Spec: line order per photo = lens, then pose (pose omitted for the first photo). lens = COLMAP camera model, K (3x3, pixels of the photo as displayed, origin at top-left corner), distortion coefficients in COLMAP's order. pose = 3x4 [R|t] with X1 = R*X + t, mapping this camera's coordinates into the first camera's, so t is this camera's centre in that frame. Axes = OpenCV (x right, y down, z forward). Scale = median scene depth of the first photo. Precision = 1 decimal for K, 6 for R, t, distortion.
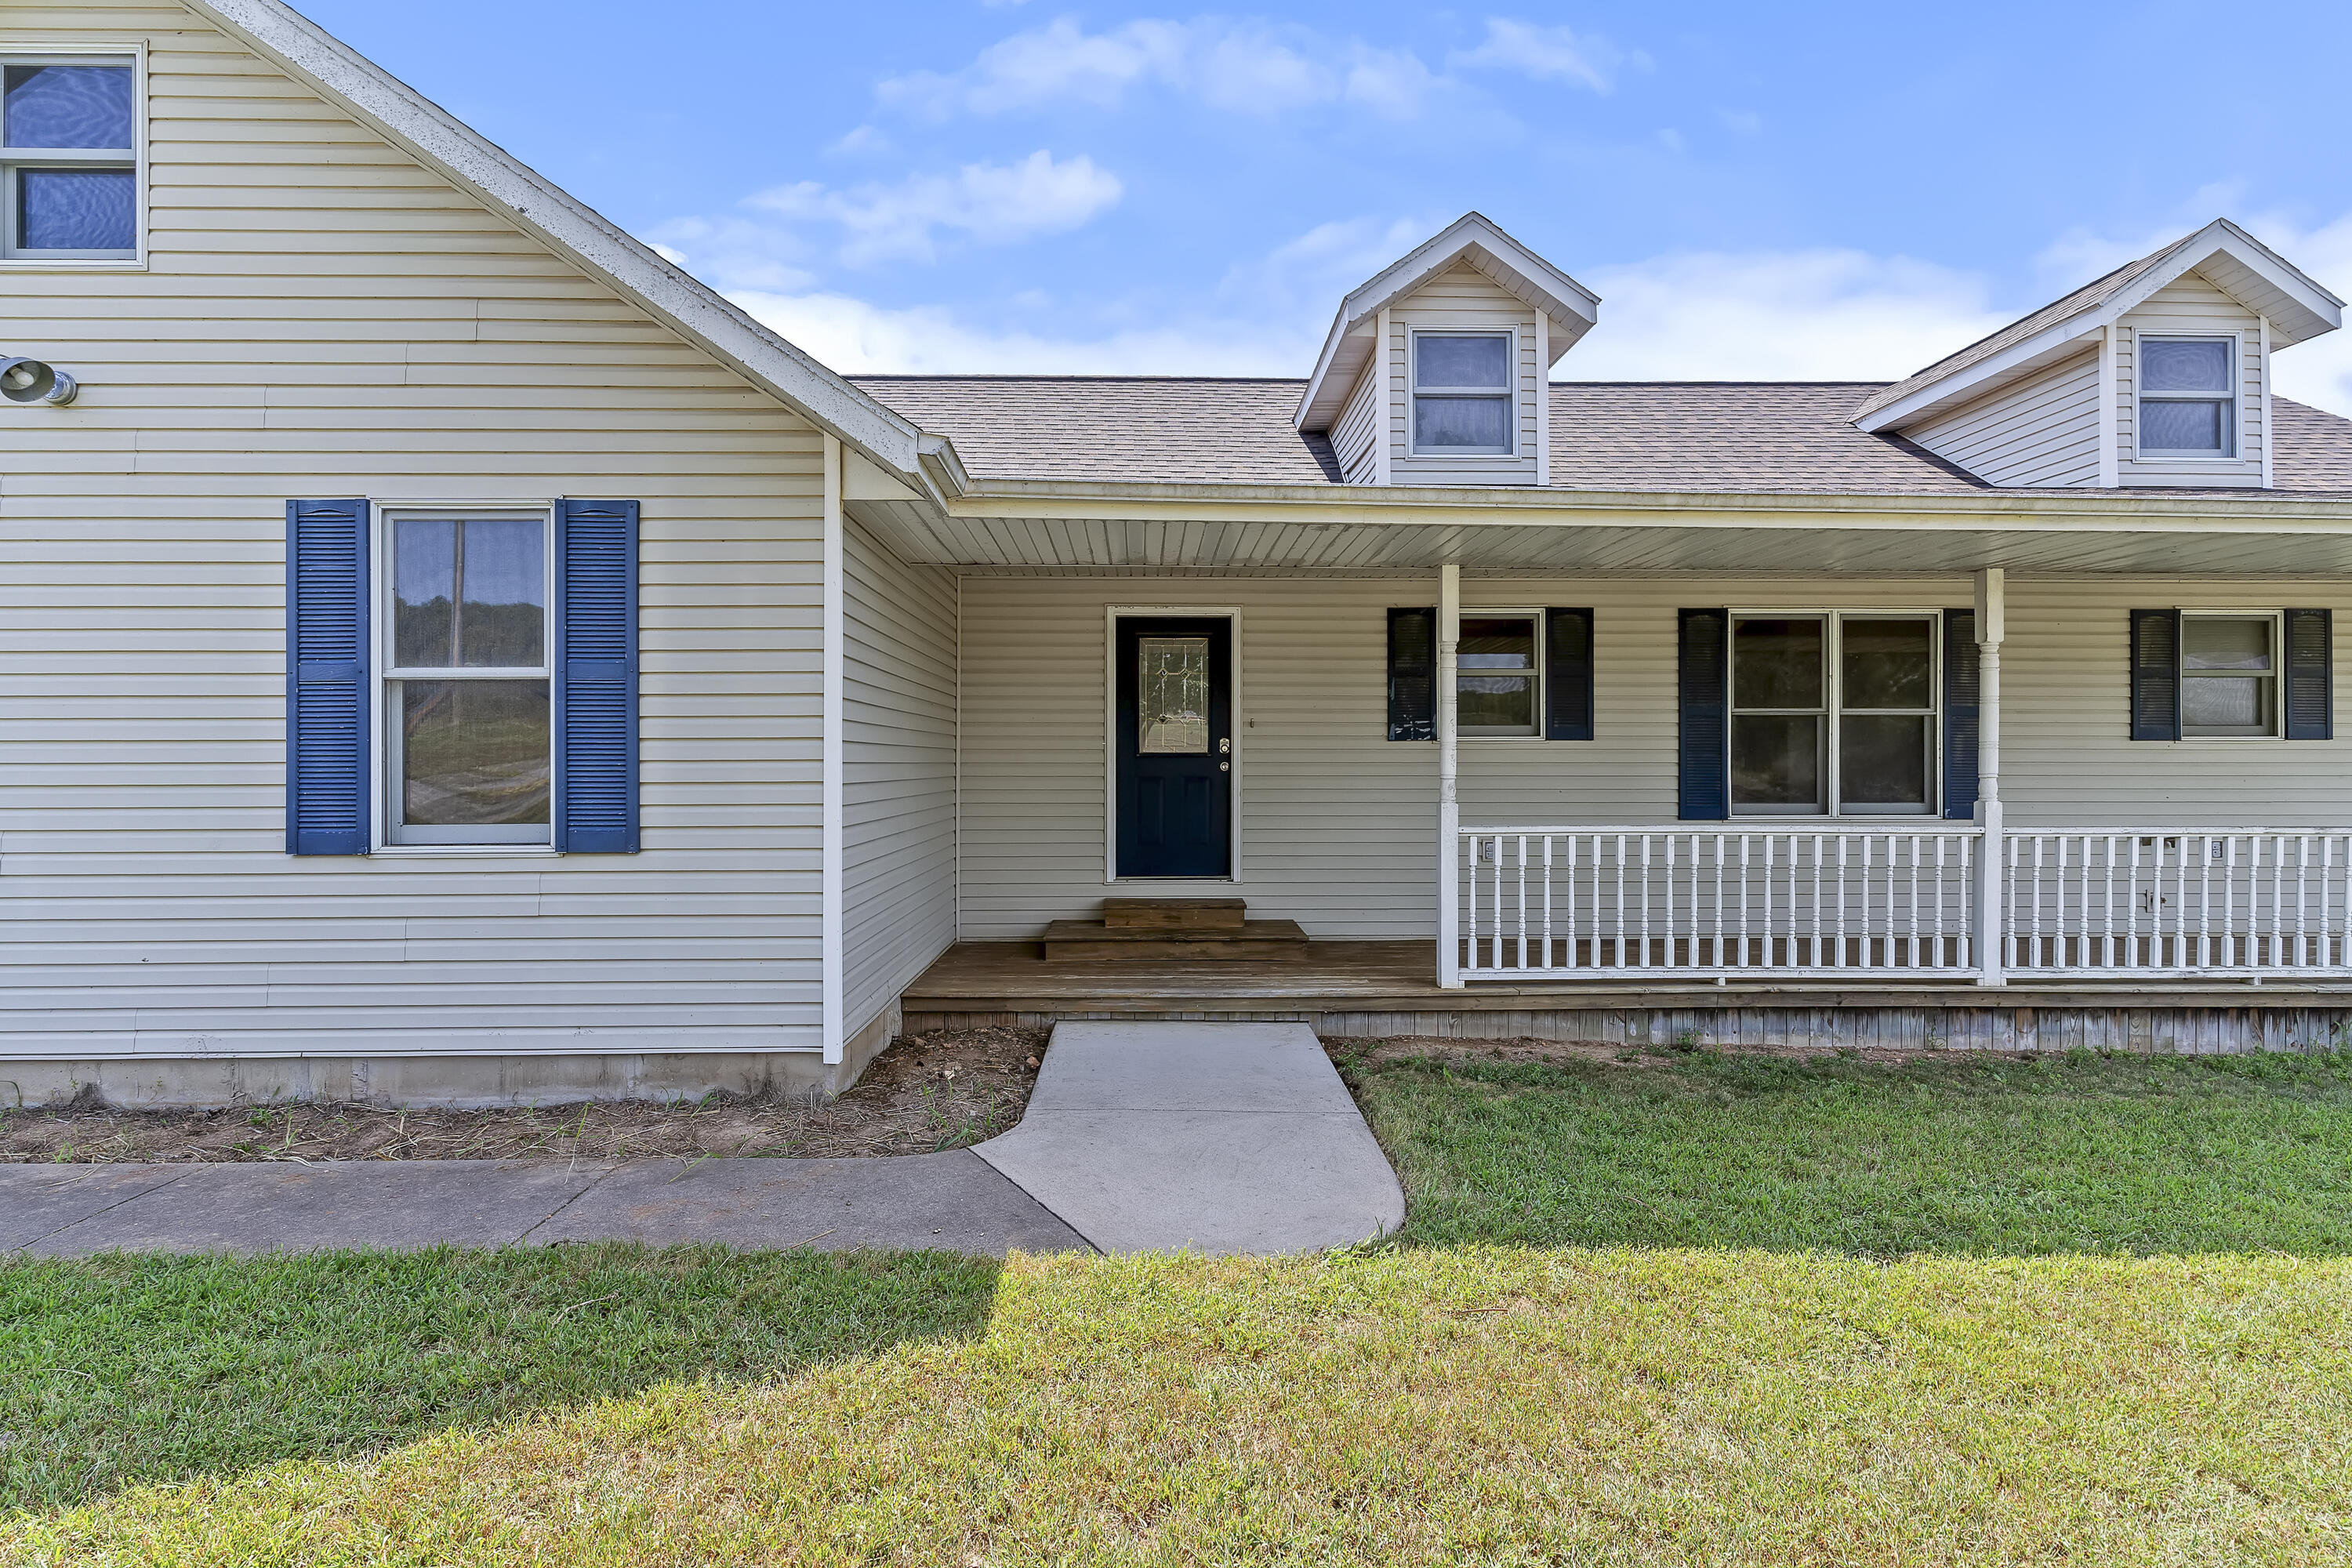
lens RADIAL K [[1135.9, 0, 1114.1], [0, 1135.9, 754.6], [0, 0, 1]] dist [0.005092, -0.001138]
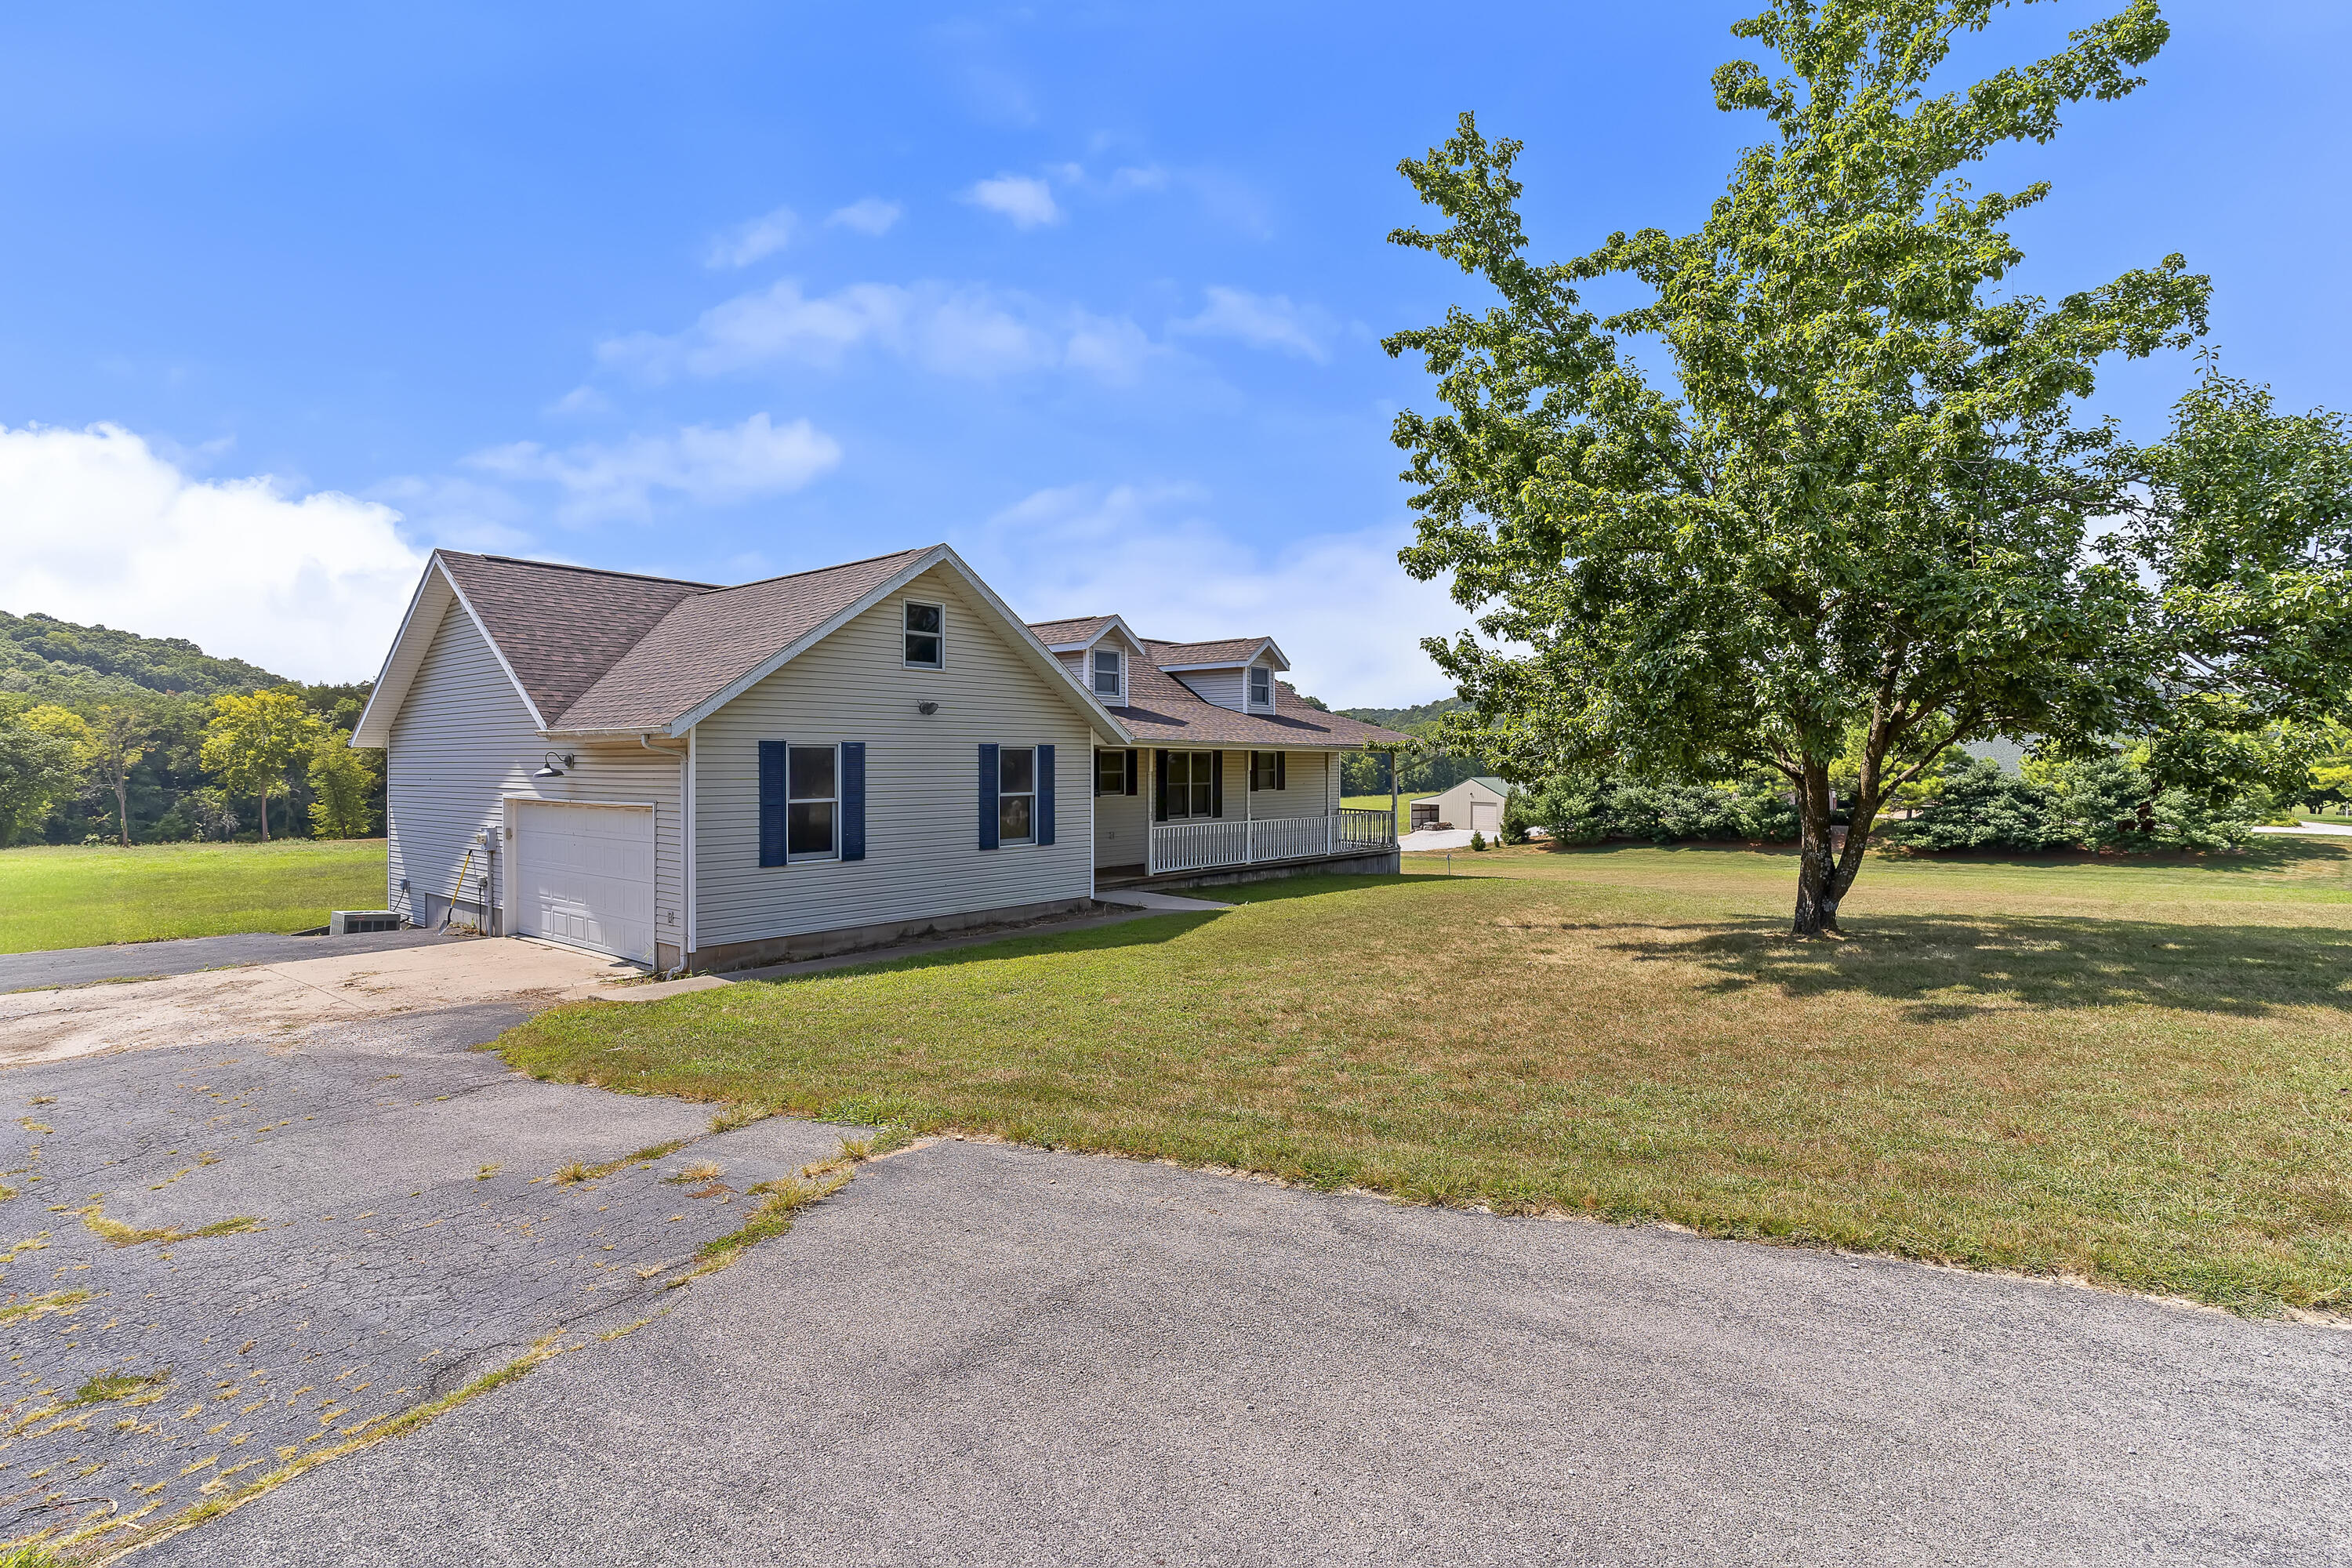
lens RADIAL K [[1135.9, 0, 1192.4], [0, 1135.9, 773.9], [0, 0, 1]] dist [0.005092, -0.001138]
pose [[0.642874, -0.009944, 0.765907, -1.770918], [0.002823, 0.999940, 0.010613, -0.104309], [-0.765967, -0.004661, 0.642864, -0.998053]]
